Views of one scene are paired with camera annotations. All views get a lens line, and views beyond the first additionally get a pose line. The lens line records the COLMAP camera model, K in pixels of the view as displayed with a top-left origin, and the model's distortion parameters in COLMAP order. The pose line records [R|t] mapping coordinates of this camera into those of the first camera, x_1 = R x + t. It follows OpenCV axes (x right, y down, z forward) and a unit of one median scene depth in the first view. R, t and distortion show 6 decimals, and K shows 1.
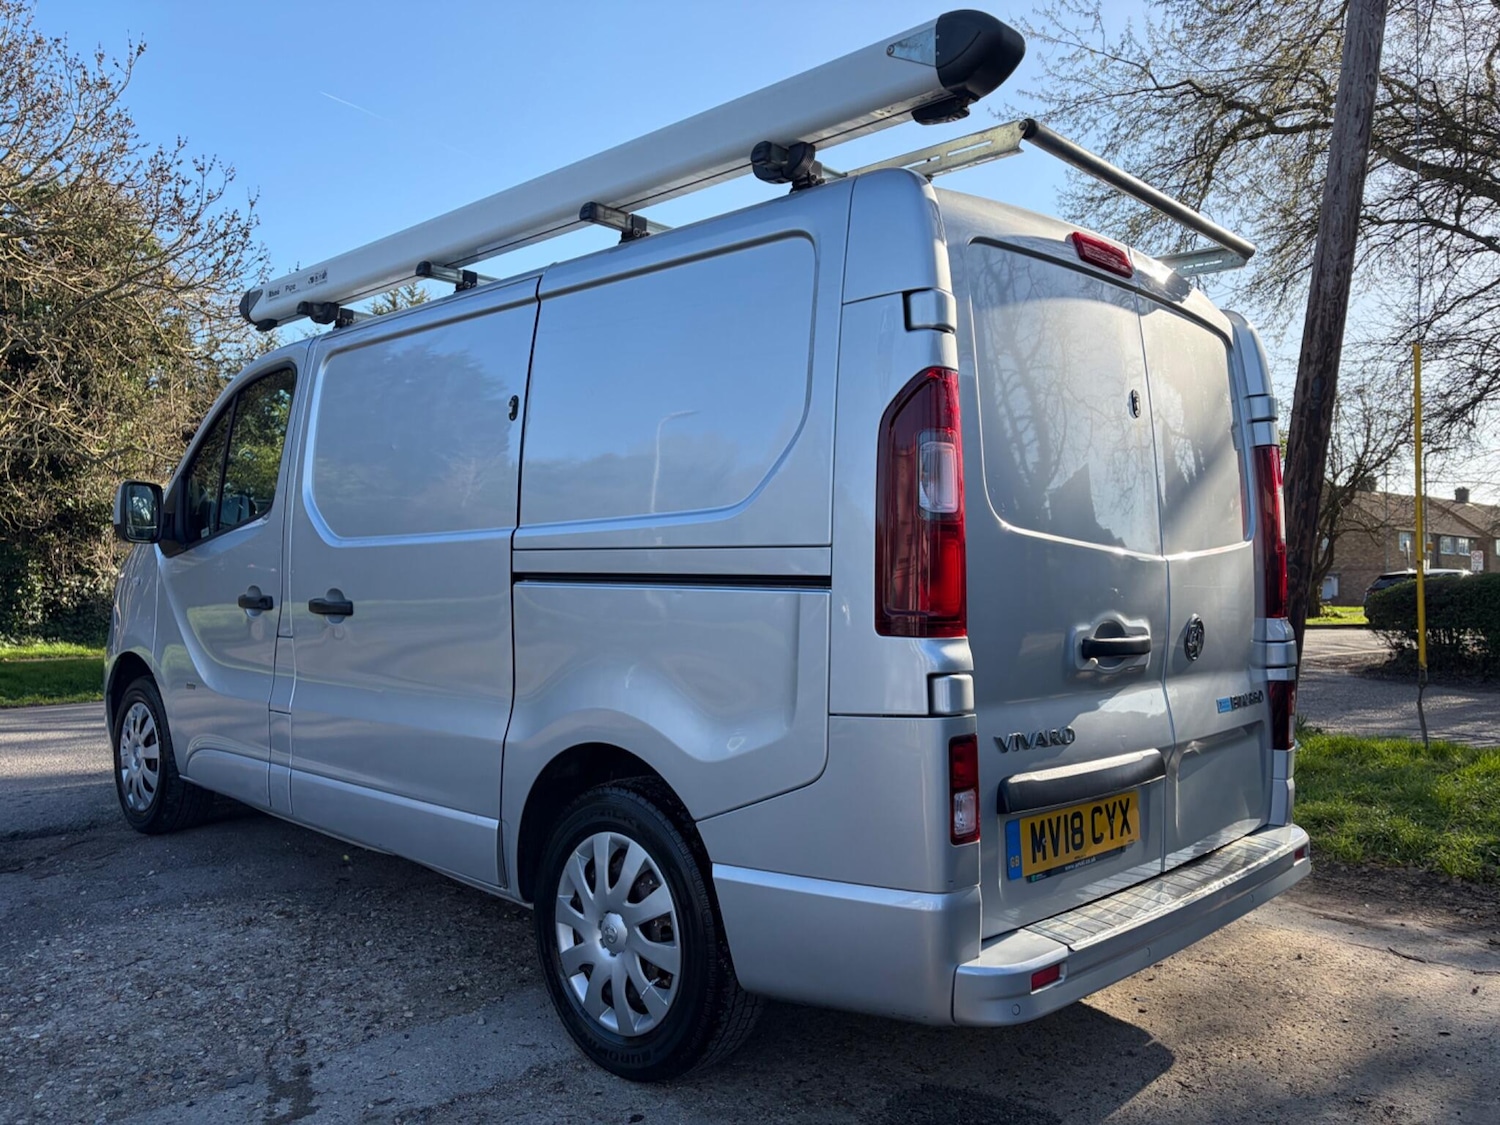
lens RADIAL K [[1118.2, 0, 750.0], [0, 1118.2, 562.5], [0, 0, 1]] dist [0.068925, -0.075600]
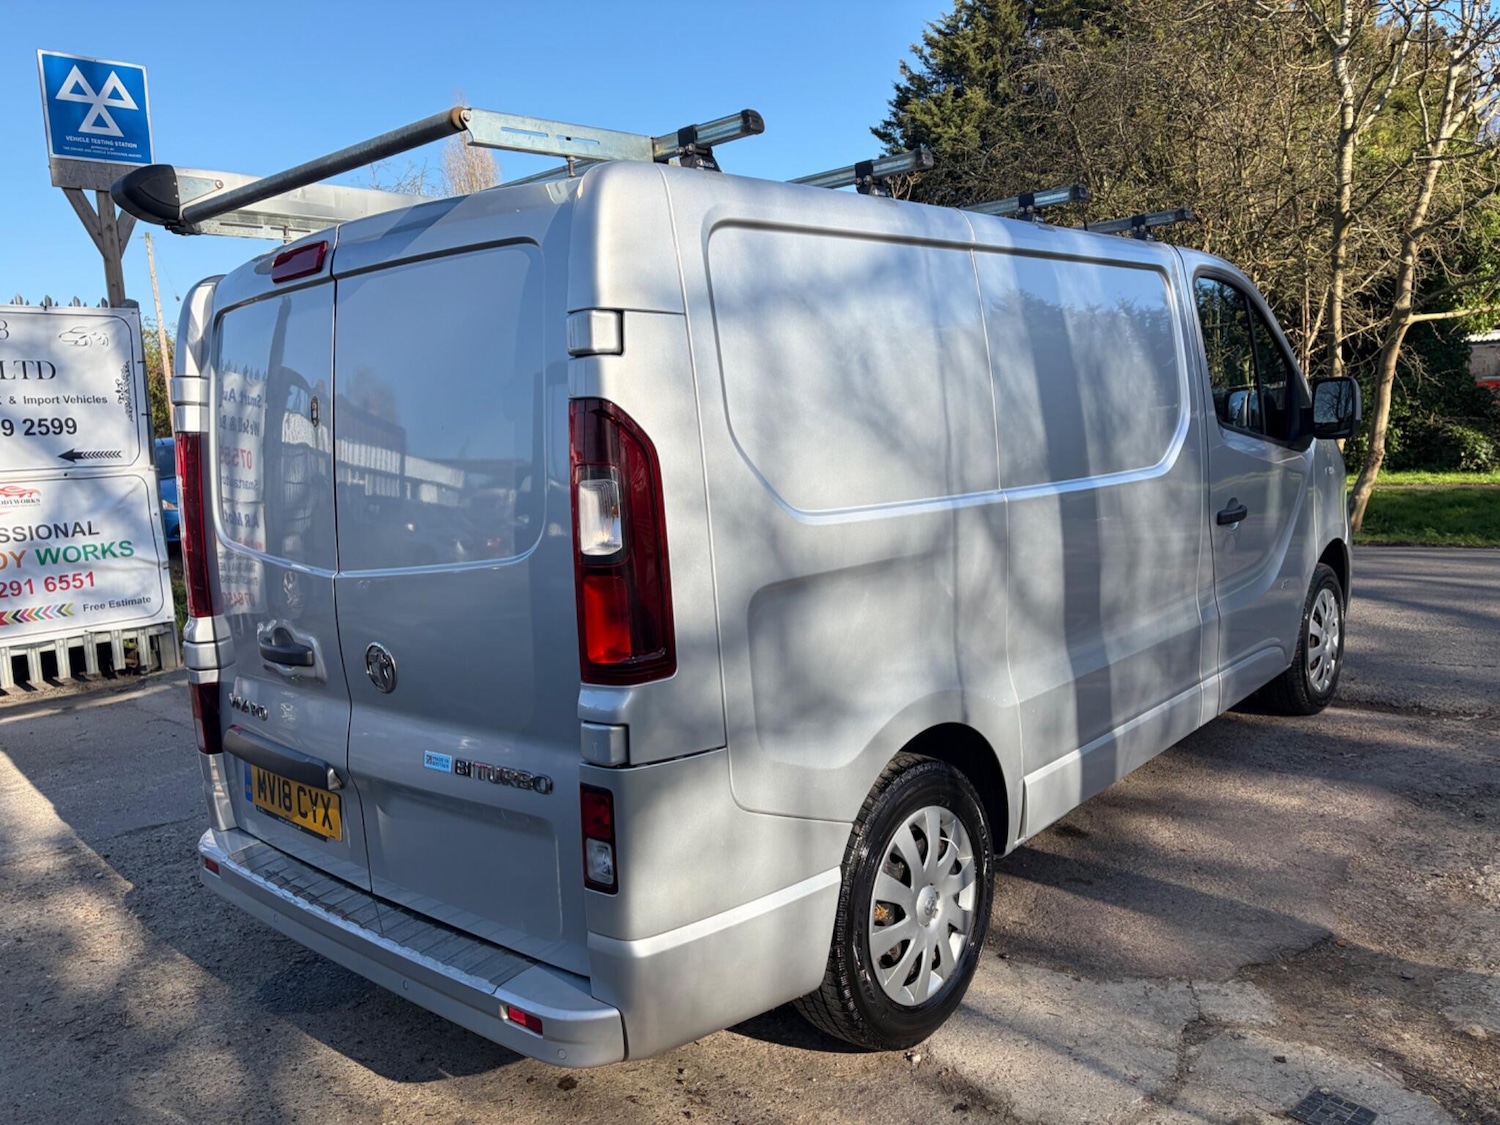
lens RADIAL K [[1113.2, 0, 753.3], [0, 1113.2, 553.9], [0, 0, 1]] dist [0.078043, -0.089006]
pose [[0.047287, 0.112723, -0.992501, 1.229472], [0.073209, 0.990549, 0.115989, -0.097891], [0.996195, -0.078145, 0.038588, 1.228259]]
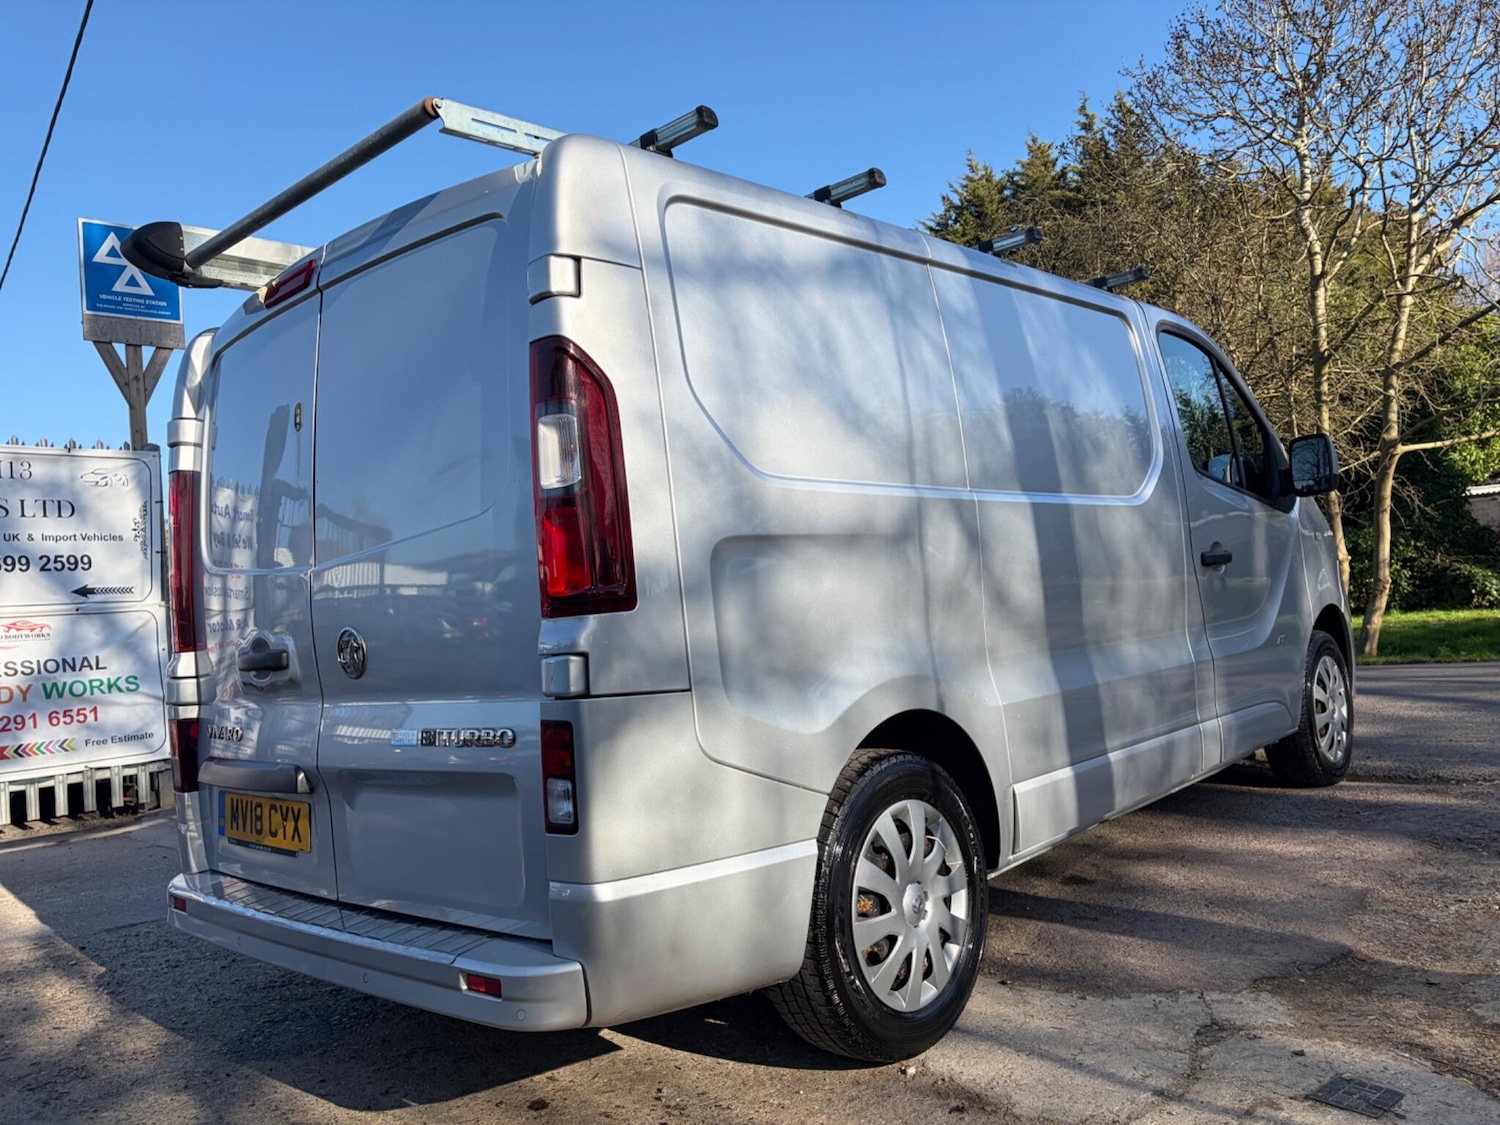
lens RADIAL K [[1111.8, 0, 751.7], [0, 1111.8, 554.7], [0, 0, 1]] dist [0.069163, -0.075823]
pose [[0.032277, -0.049699, -0.998243, 1.242499], [0.101325, 0.993780, -0.046201, 0.061023], [0.994330, -0.099655, 0.037112, 1.250532]]
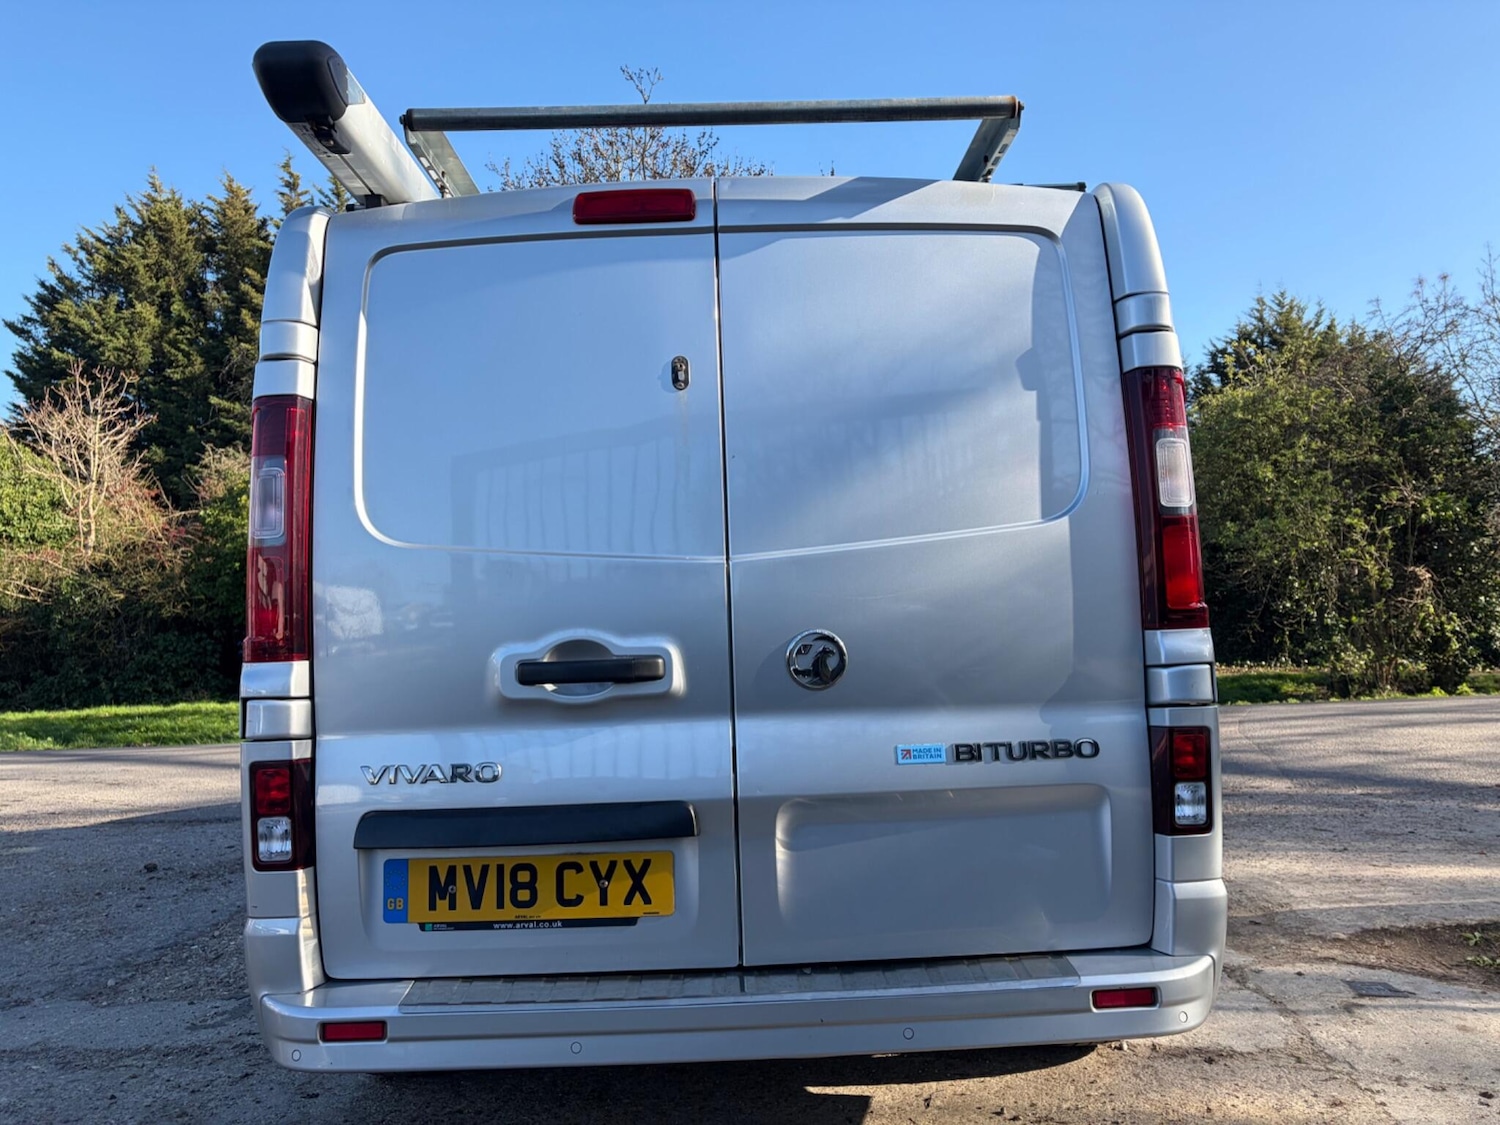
lens RADIAL K [[1113.2, 0, 753.3], [0, 1113.2, 553.9], [0, 0, 1]] dist [0.078043, -0.089006]
pose [[0.705707, -0.073217, -0.704710, 0.871713], [0.047714, 0.997299, -0.055834, 0.034412], [0.706895, 0.005778, 0.707295, 0.431703]]
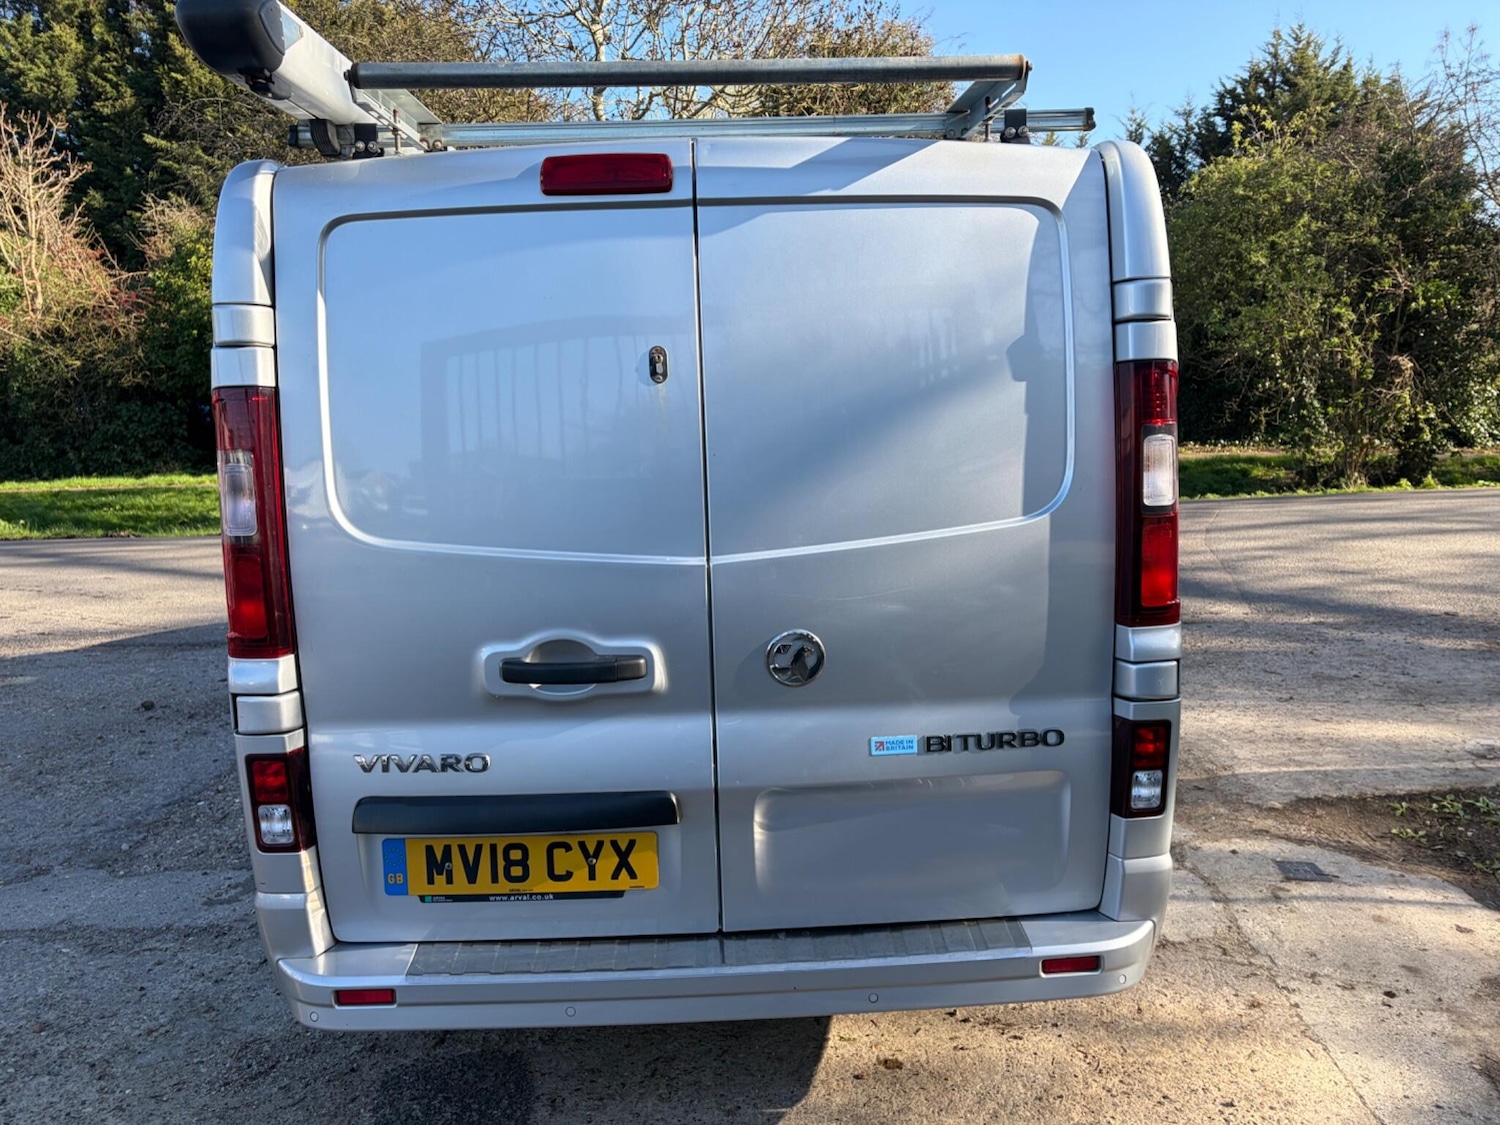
lens RADIAL K [[1118.2, 0, 750.0], [0, 1118.2, 562.5], [0, 0, 1]] dist [0.068925, -0.075600]
pose [[0.718891, 0.089276, -0.689366, 0.869608], [0.041465, 0.984445, 0.170732, -0.126617], [0.693885, -0.151322, 0.704006, 0.439742]]
